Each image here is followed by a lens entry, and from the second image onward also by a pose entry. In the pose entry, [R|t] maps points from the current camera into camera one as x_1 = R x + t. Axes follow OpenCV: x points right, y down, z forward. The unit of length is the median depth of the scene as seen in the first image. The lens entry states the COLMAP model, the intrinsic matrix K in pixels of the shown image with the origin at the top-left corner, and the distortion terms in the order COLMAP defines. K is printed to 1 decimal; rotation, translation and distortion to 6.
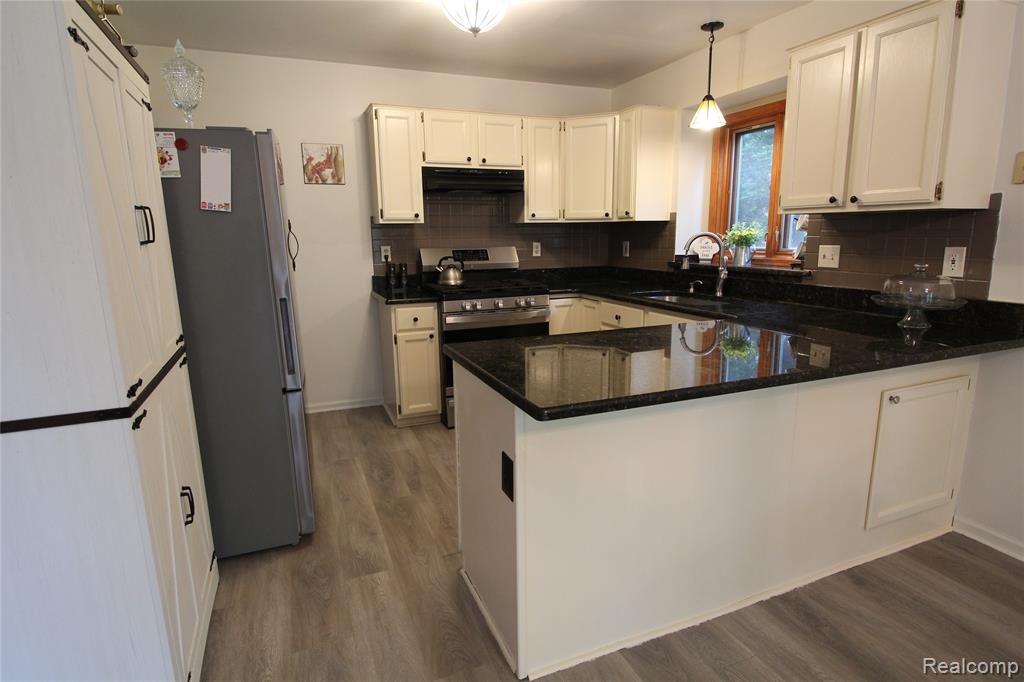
lens RADIAL K [[550.4, 0, 516.5], [0, 550.4, 340.6], [0, 0, 1]] dist [0.000927, -0.008442]
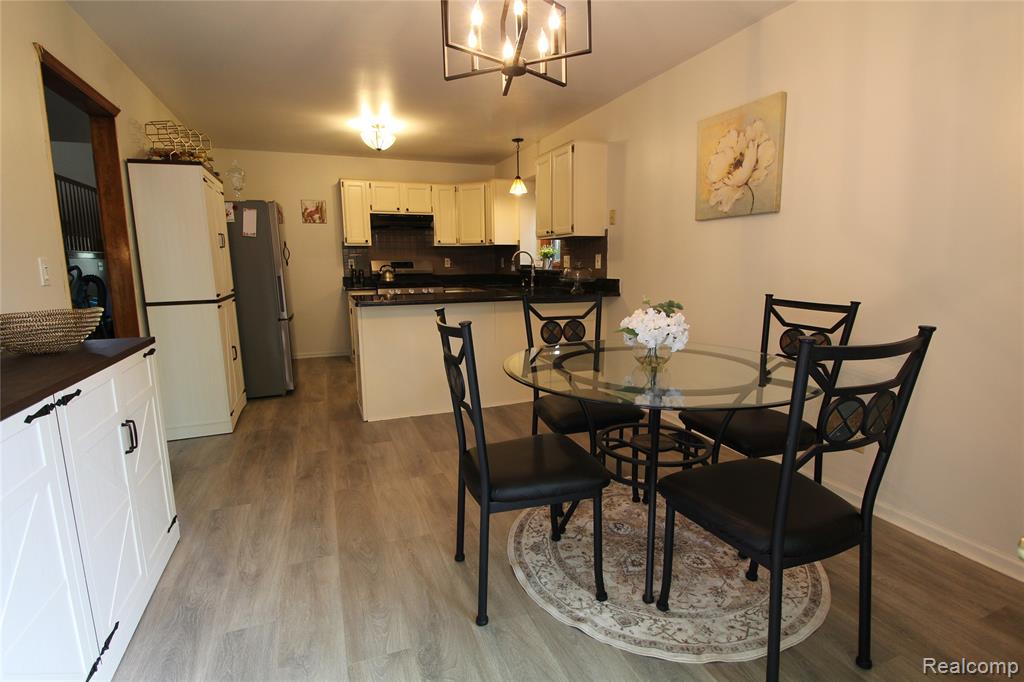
lens RADIAL K [[492.9, 0, 516.3], [0, 492.9, 341.5], [0, 0, 1]] dist [-0.002476, -0.011102]
pose [[0.999923, 0.004994, -0.011396, 0.324051], [-0.005388, 0.999378, -0.034850, 0.146670], [0.011215, 0.034909, 0.999328, -0.559223]]
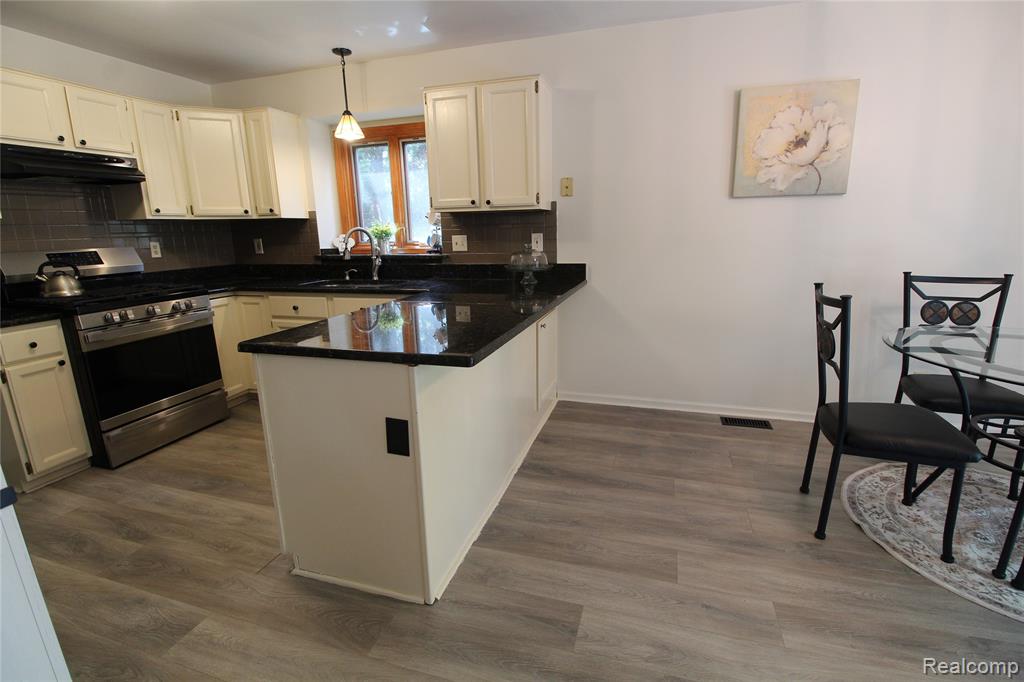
lens RADIAL K [[473.6, 0, 515.6], [0, 473.6, 340.2], [0, 0, 1]] dist [-0.000693, -0.012717]
pose [[0.639257, -0.175752, 0.748640, -0.237079], [0.160814, 0.982560, 0.093350, 0.002054], [-0.751991, 0.060717, 0.656372, 0.080086]]
